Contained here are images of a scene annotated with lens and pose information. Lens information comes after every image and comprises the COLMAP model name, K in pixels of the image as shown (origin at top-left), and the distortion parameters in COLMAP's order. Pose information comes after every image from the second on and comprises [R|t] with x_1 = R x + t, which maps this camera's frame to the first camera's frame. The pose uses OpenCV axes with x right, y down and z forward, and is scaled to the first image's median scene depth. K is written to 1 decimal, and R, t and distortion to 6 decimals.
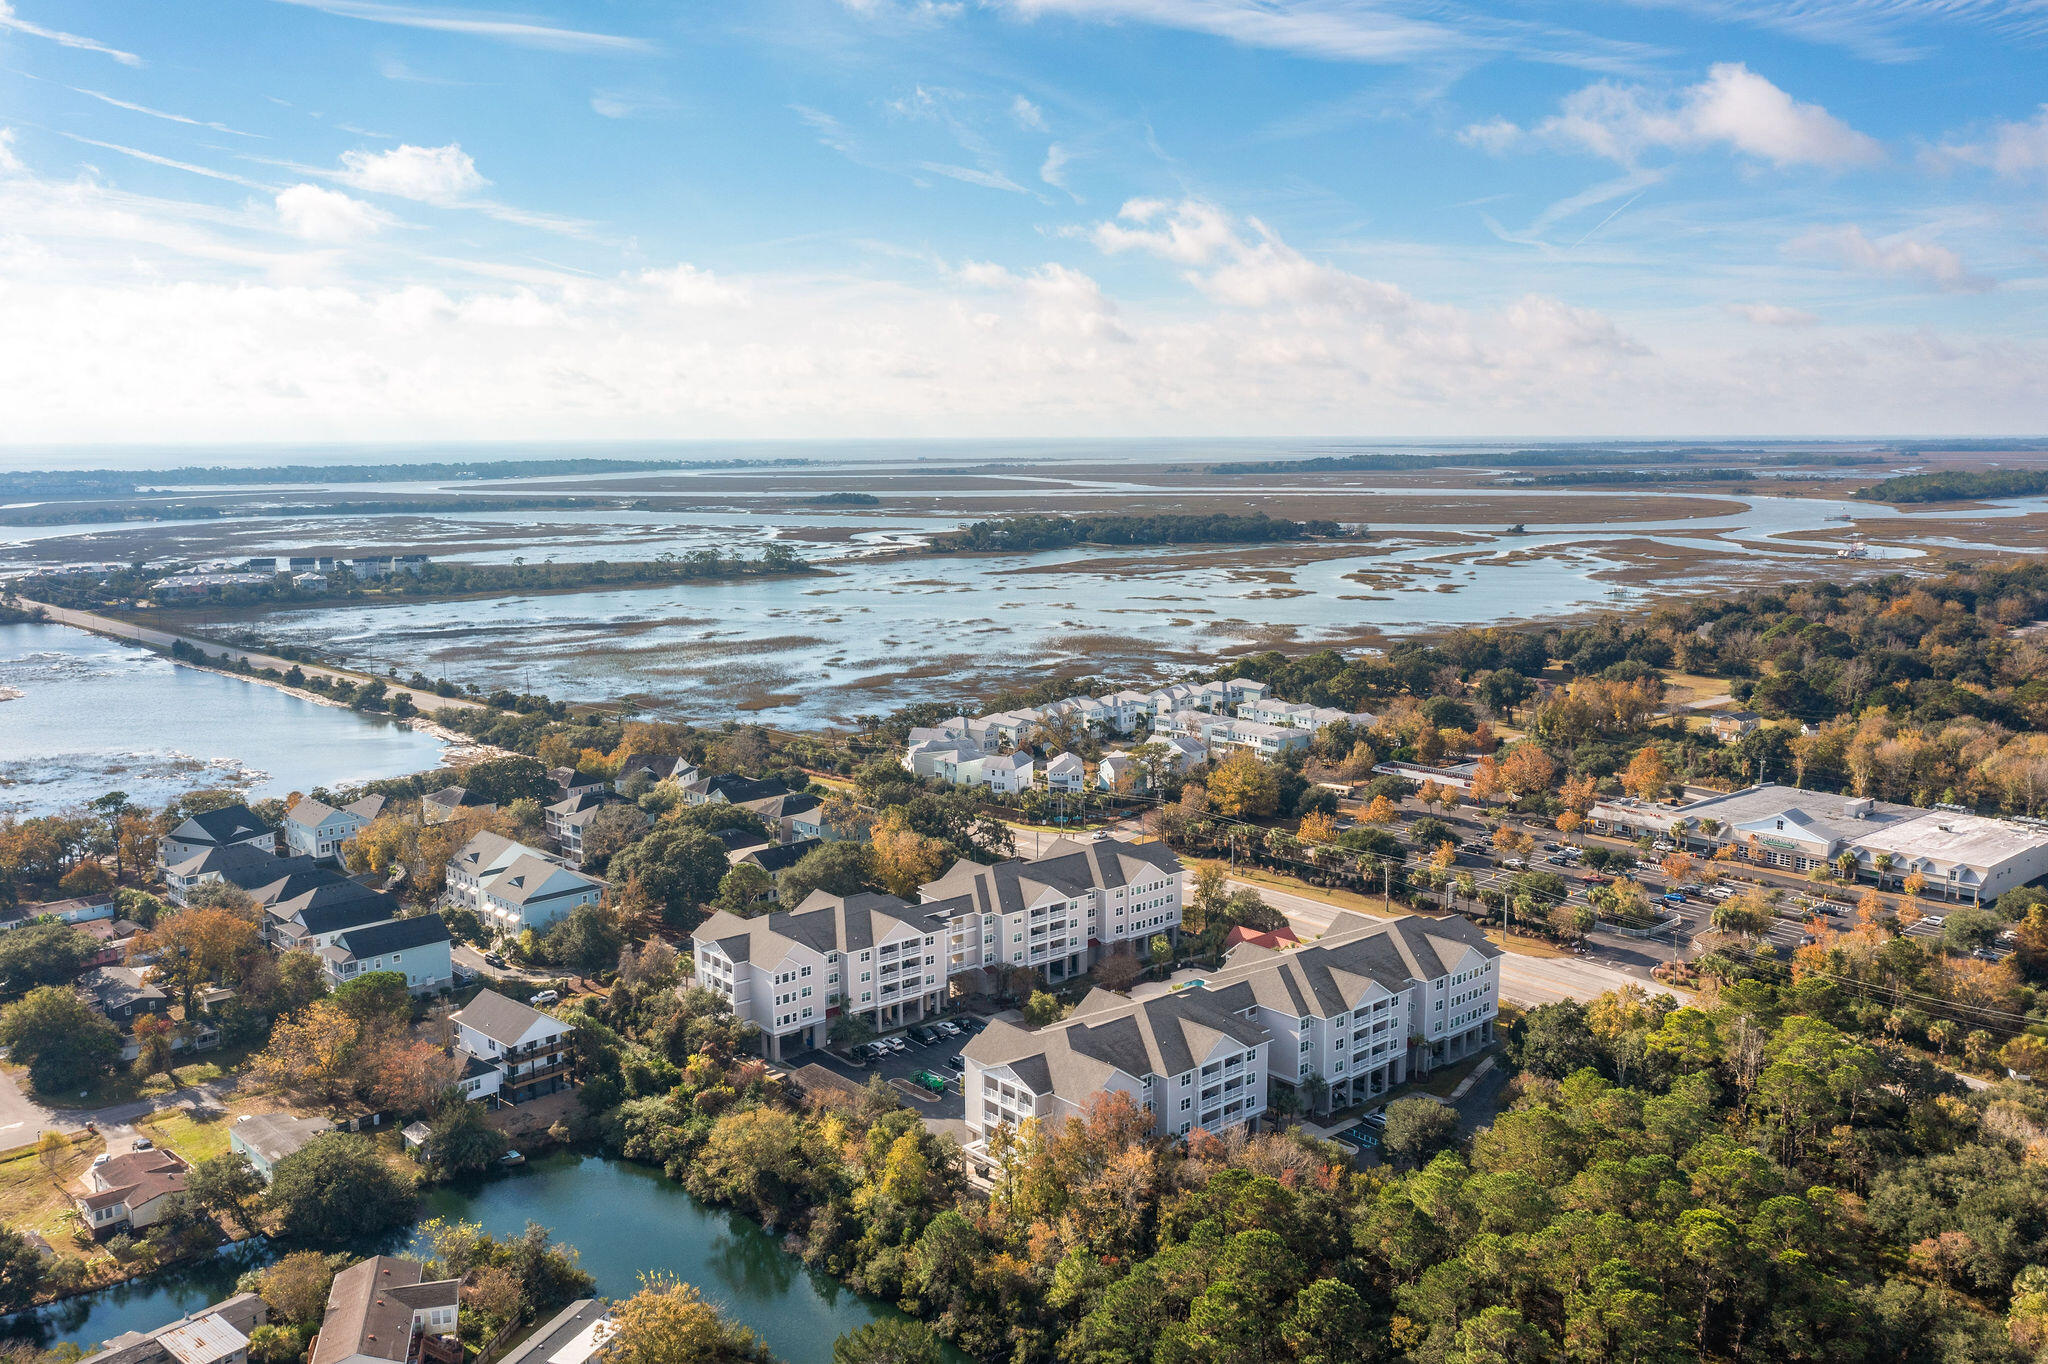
lens RADIAL K [[1695.8, 0, 1024.0], [0, 1695.8, 682.0], [0, 0, 1]] dist [-0.004780, -0.000196]
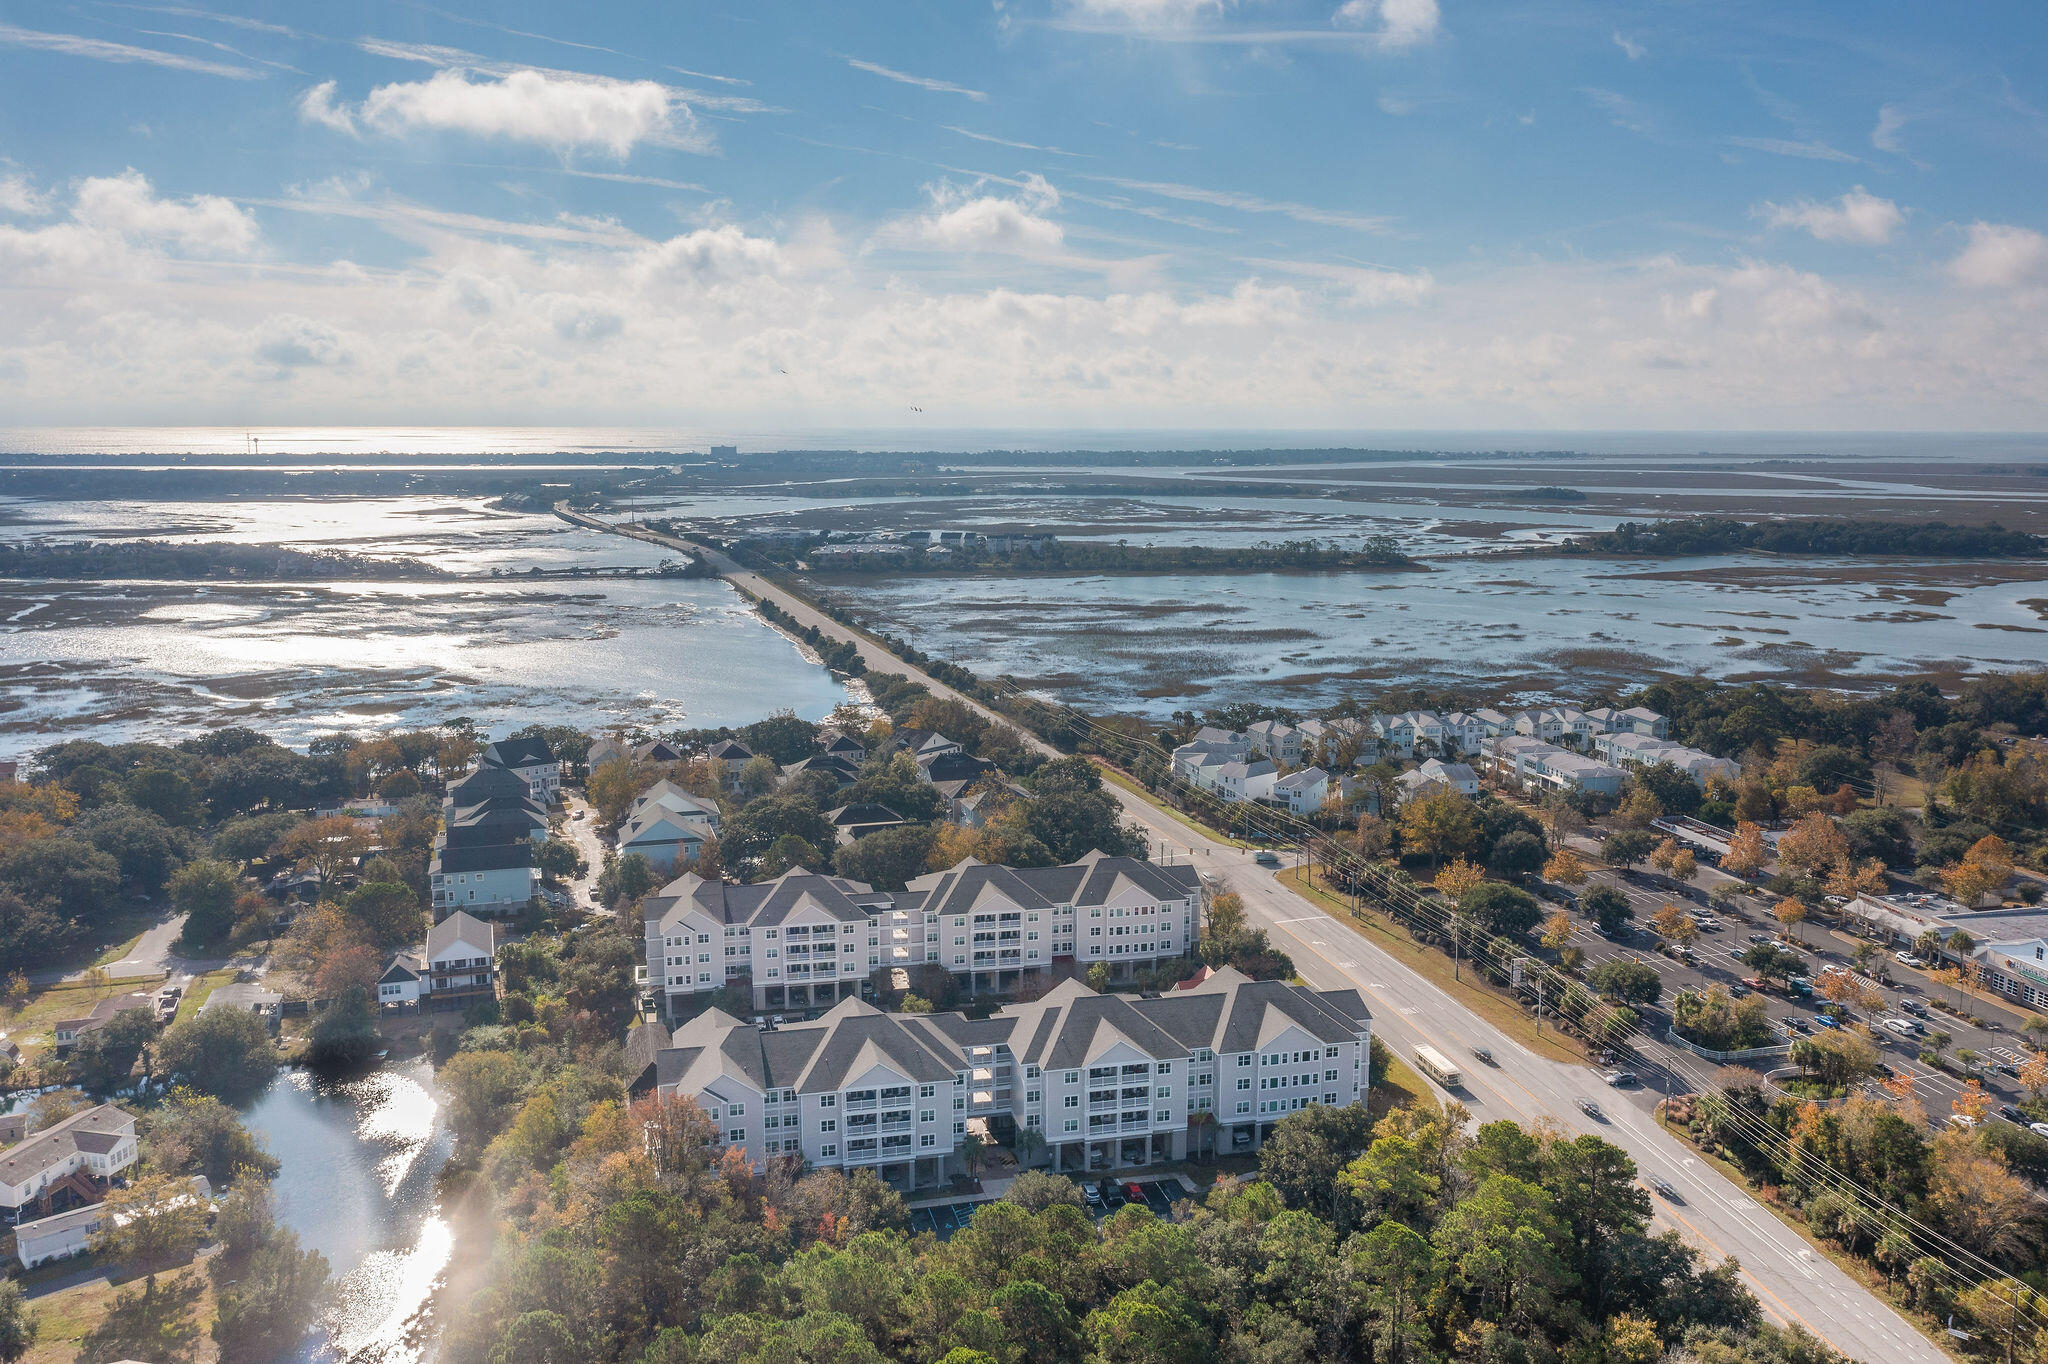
lens RADIAL K [[1653.2, 0, 1024.0], [0, 1653.2, 682.0], [0, 0, 1]] dist [-0.007627, 0.001183]
pose [[0.883677, 0.079207, -0.461346, 0.334460], [-0.074707, 0.996811, 0.028043, -0.021411], [0.462096, 0.009684, 0.886777, 0.116039]]
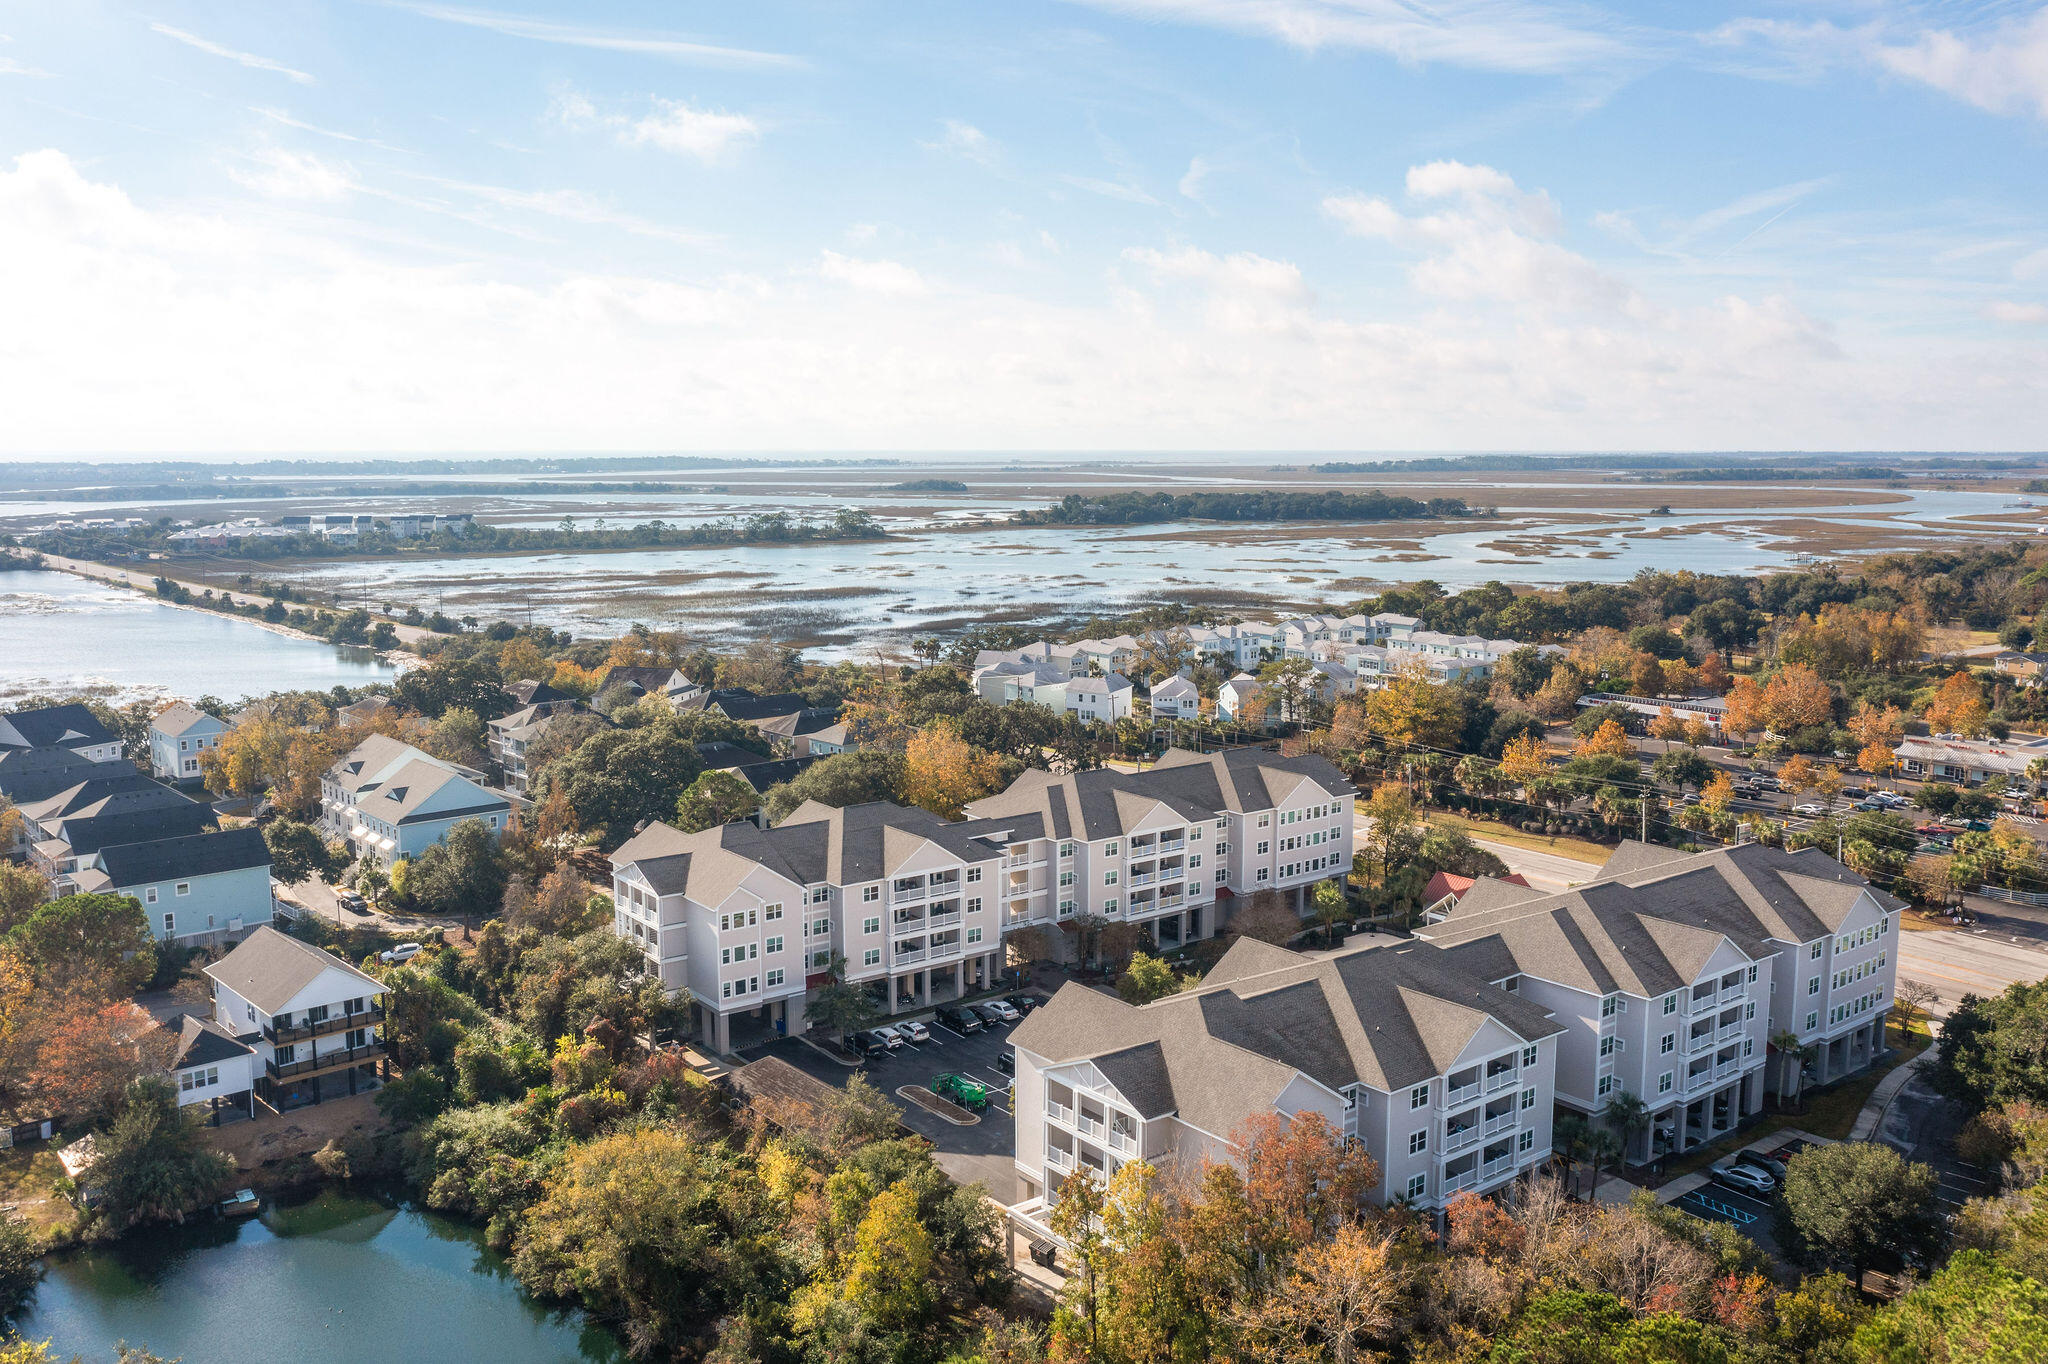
lens RADIAL K [[1695.8, 0, 1024.0], [0, 1695.8, 682.0], [0, 0, 1]] dist [-0.004780, -0.000196]
pose [[0.998413, 0.012002, -0.055027, -0.001495], [-0.012703, 0.999842, -0.012410, 0.060240], [0.054870, 0.013089, 0.998408, 0.245958]]
